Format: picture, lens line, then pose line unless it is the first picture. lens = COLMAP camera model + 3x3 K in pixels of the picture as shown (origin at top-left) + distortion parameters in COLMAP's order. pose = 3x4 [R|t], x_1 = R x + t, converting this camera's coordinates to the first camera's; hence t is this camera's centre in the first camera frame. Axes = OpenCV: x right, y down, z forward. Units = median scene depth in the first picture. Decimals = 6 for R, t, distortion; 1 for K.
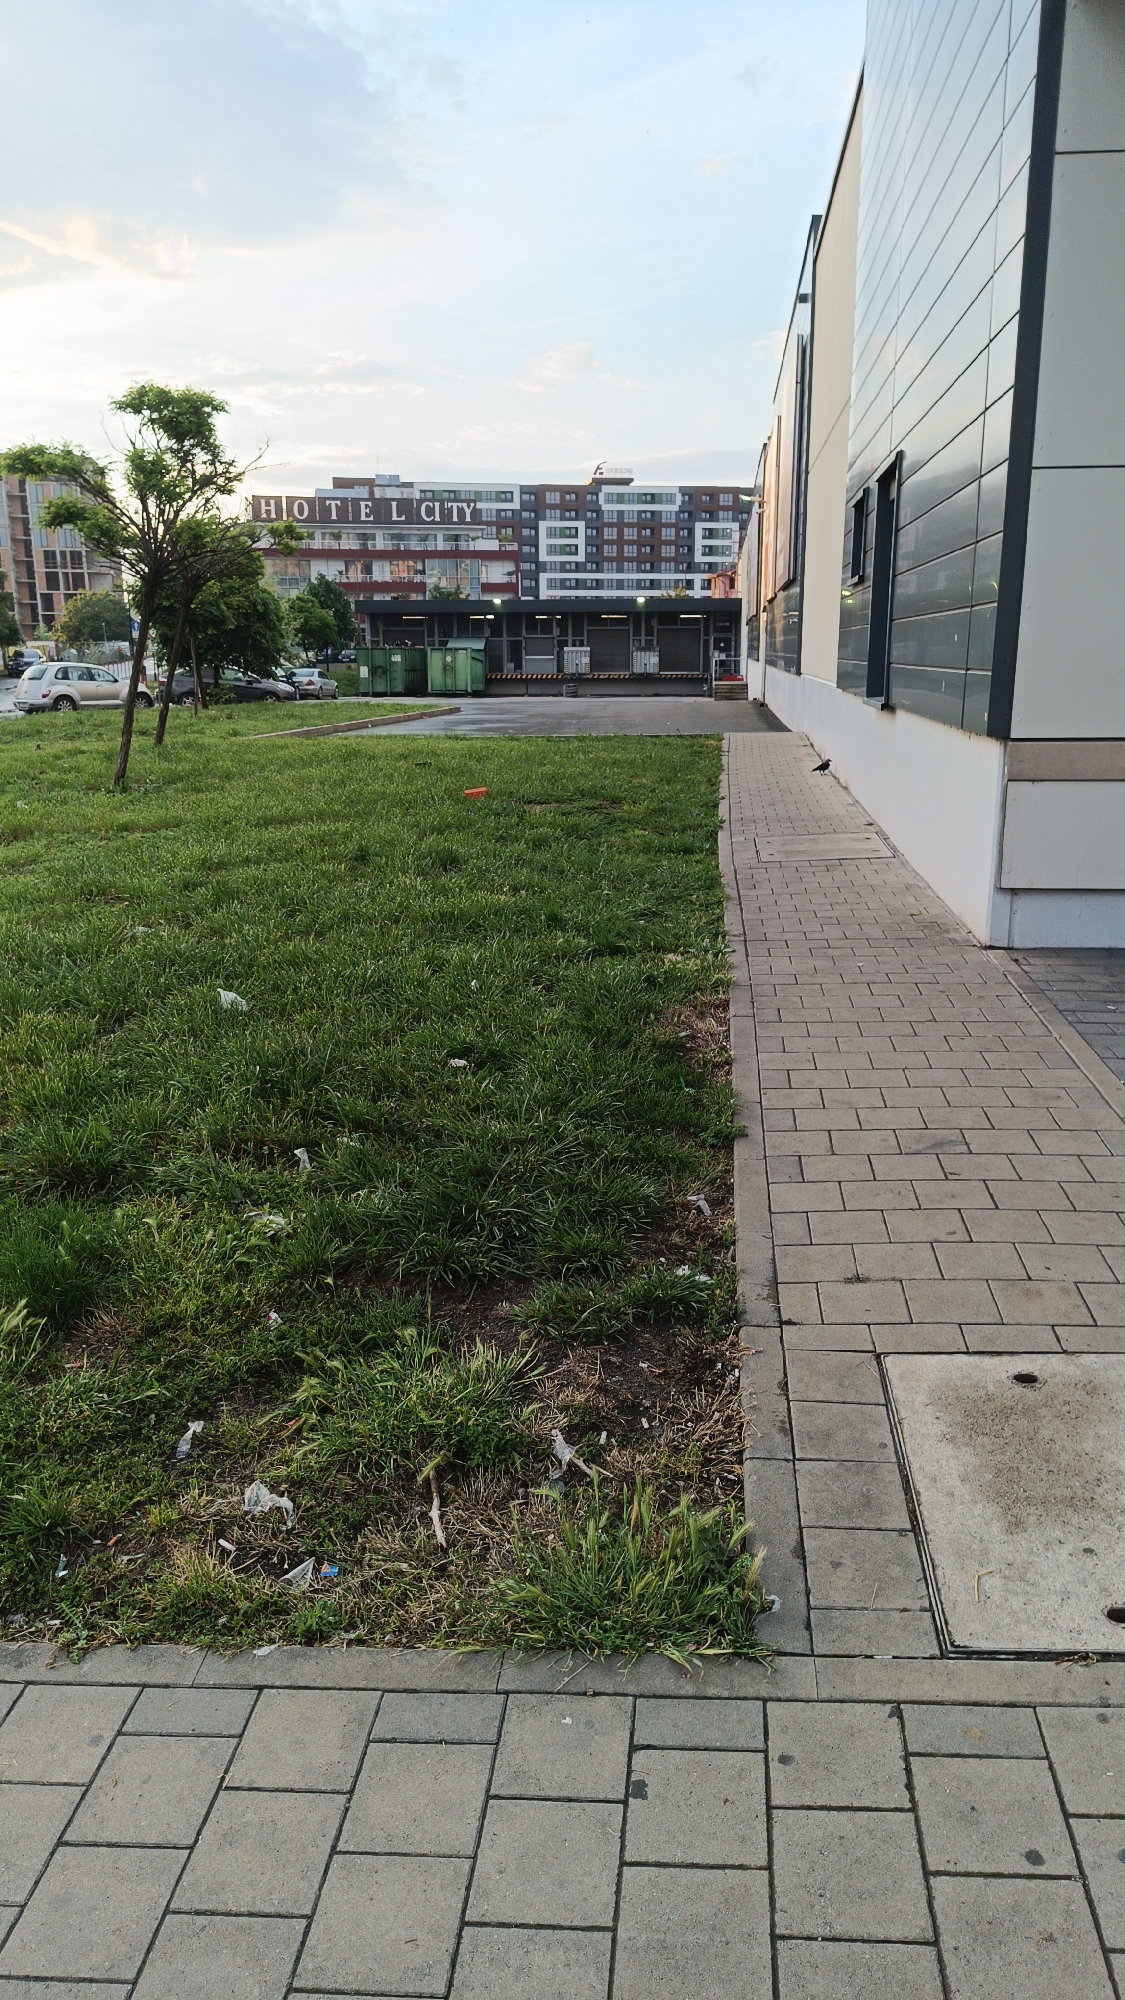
lens RADIAL K [[1468.7, 0, 633.5], [0, 1468.7, 979.7], [0, 0, 1]] dist [0.064448, -0.079910]
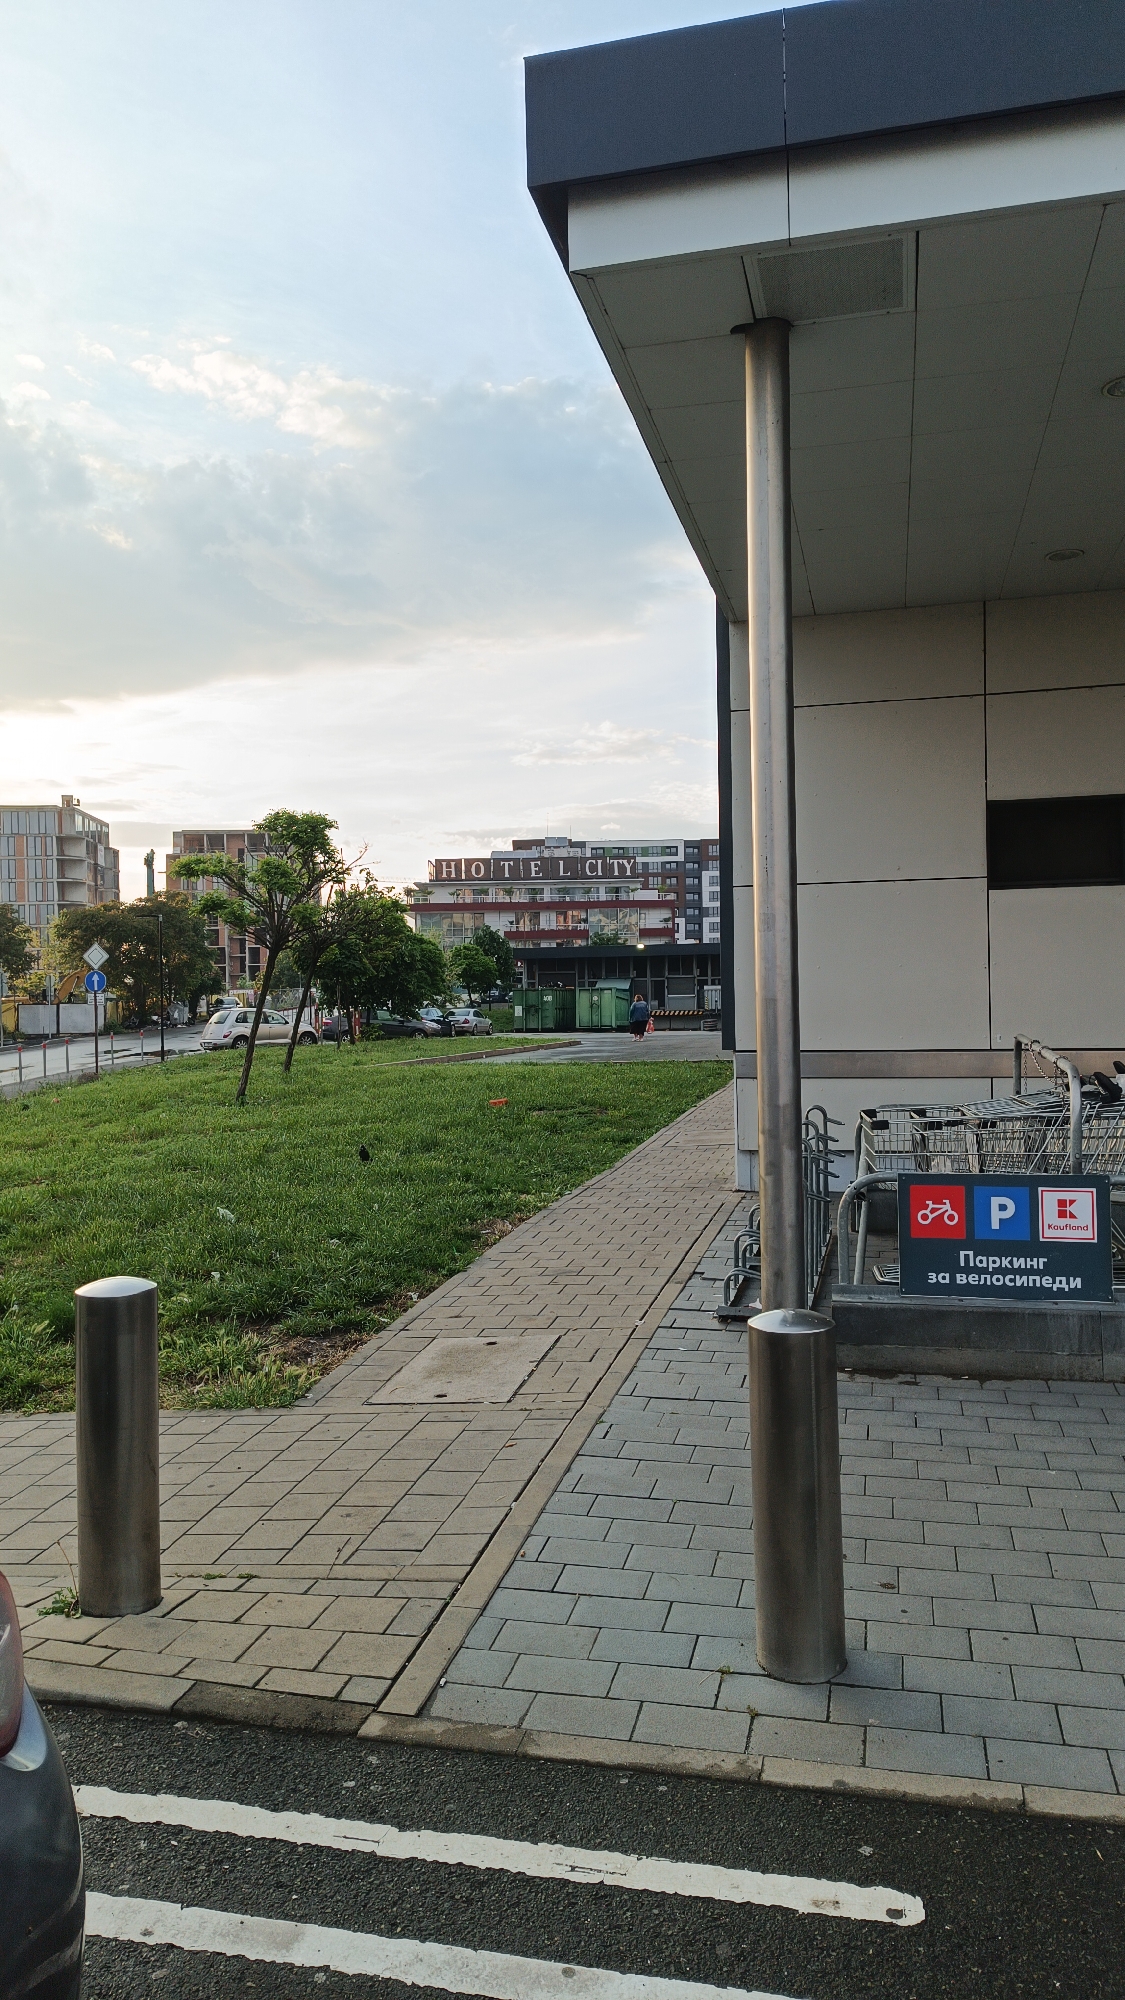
lens RADIAL K [[1468.7, 0, 633.5], [0, 1468.7, 979.7], [0, 0, 1]] dist [0.064448, -0.079910]
pose [[0.992407, -0.016006, -0.121951, 0.152279], [-0.011597, 0.974903, -0.222329, 0.048155], [0.122449, 0.222056, 0.967315, -0.231480]]
